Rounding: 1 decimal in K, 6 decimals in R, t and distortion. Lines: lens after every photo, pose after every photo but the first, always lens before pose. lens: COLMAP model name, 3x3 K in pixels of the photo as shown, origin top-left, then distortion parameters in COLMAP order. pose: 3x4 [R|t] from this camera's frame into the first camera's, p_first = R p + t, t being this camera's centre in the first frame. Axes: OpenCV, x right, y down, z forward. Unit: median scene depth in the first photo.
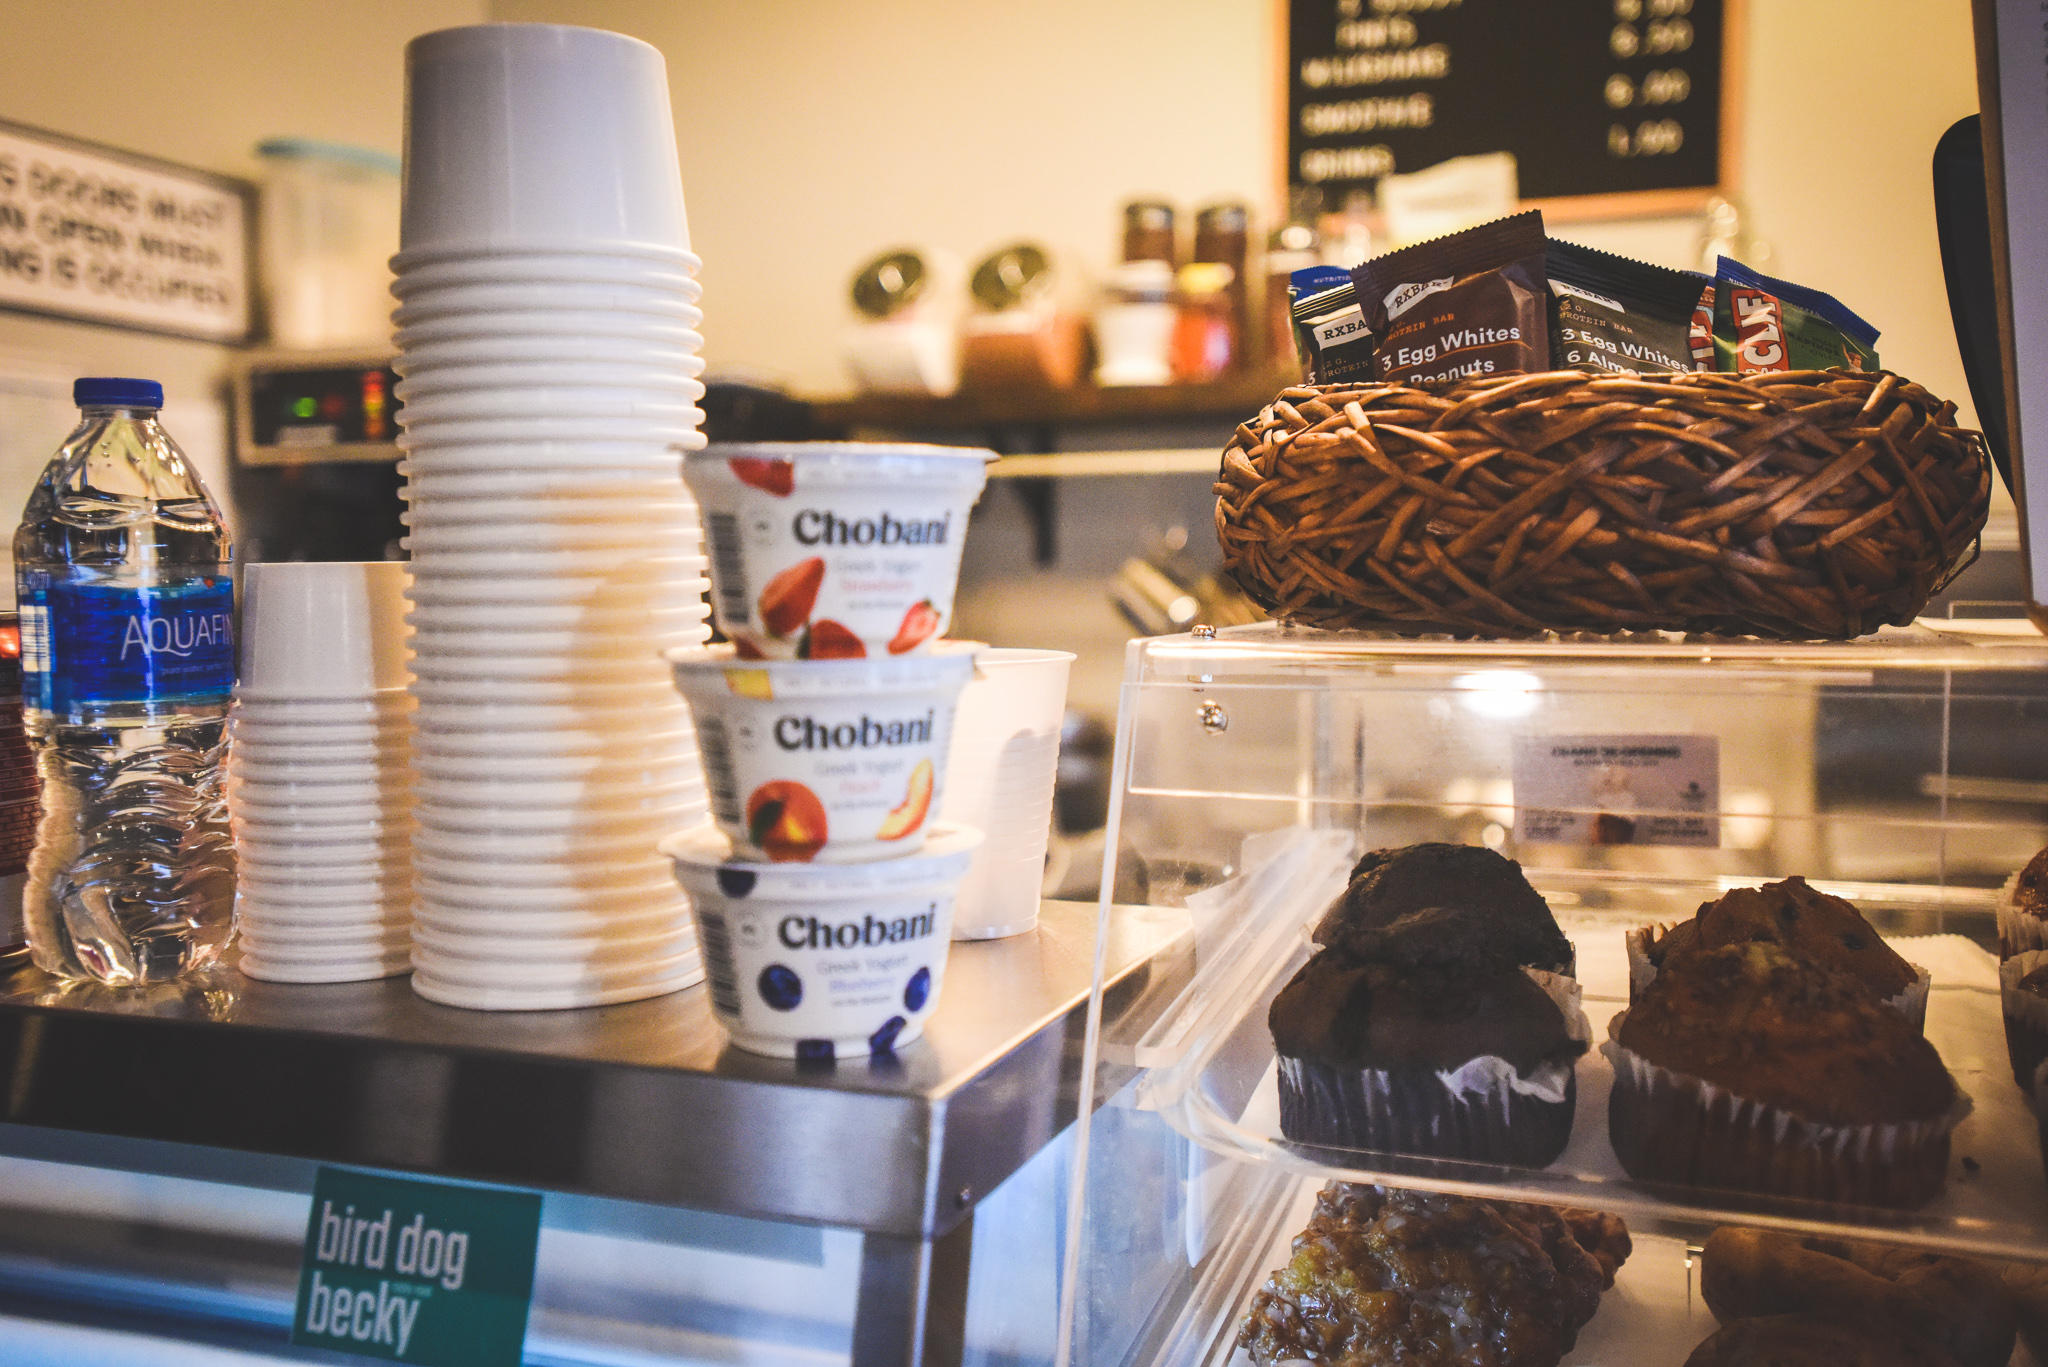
lens RADIAL K [[2020.5, 0, 1032.4], [0, 2020.5, 690.4], [0, 0, 1]] dist [0.036344, 0.007387]
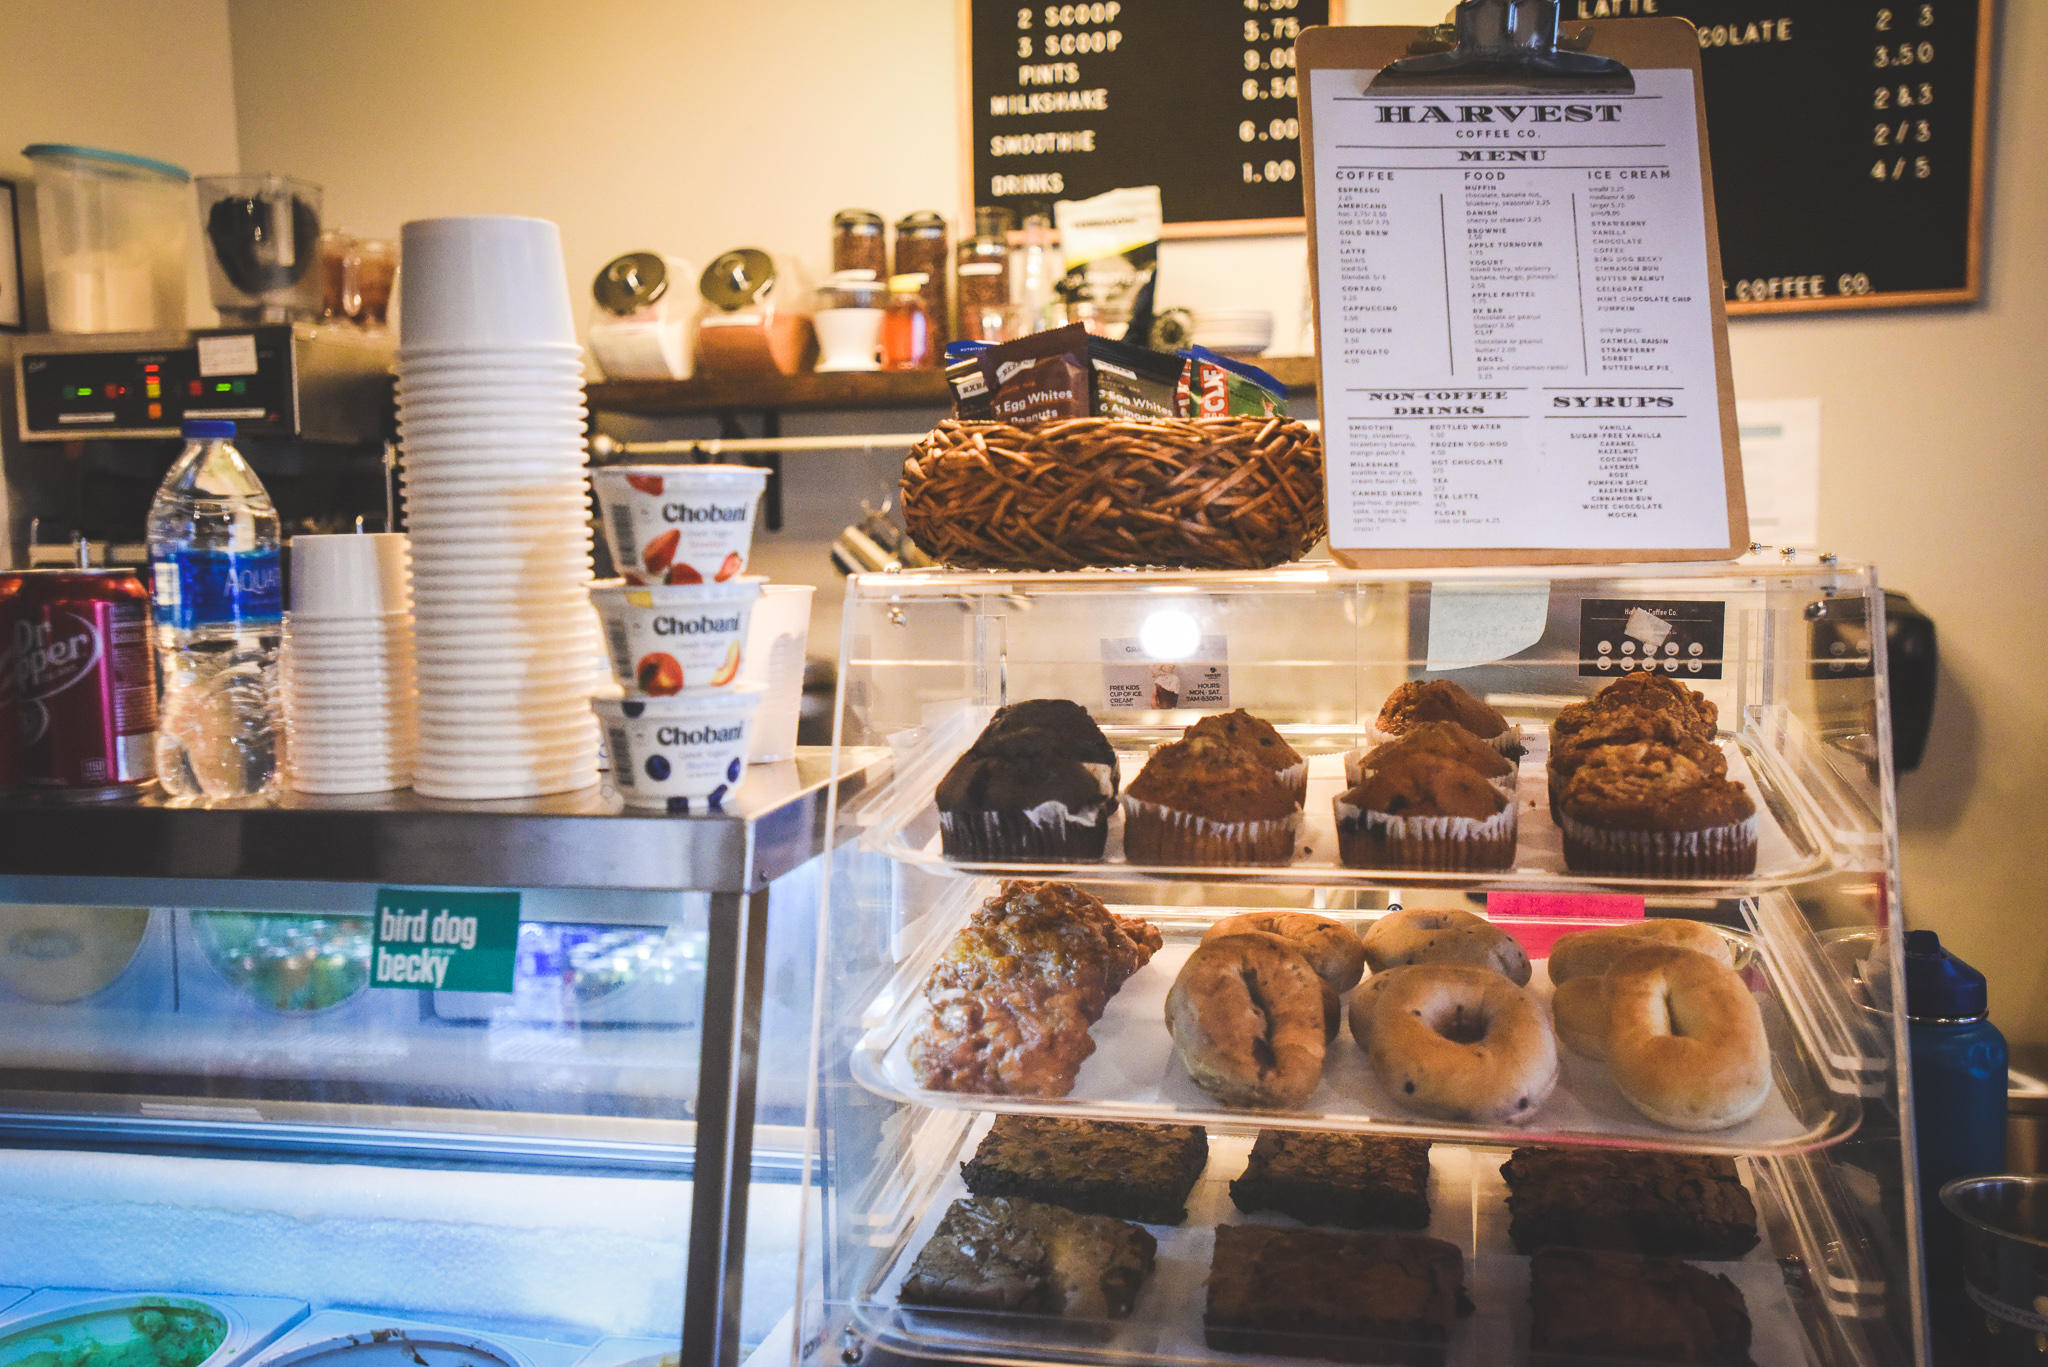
lens RADIAL K [[2020.5, 0, 1032.4], [0, 2020.5, 690.4], [0, 0, 1]] dist [0.036344, 0.007387]
pose [[0.990387, -0.021501, 0.136646, -0.033901], [0.018996, 0.999627, 0.019617, 0.042210], [-0.137017, -0.016832, 0.990426, -0.719859]]
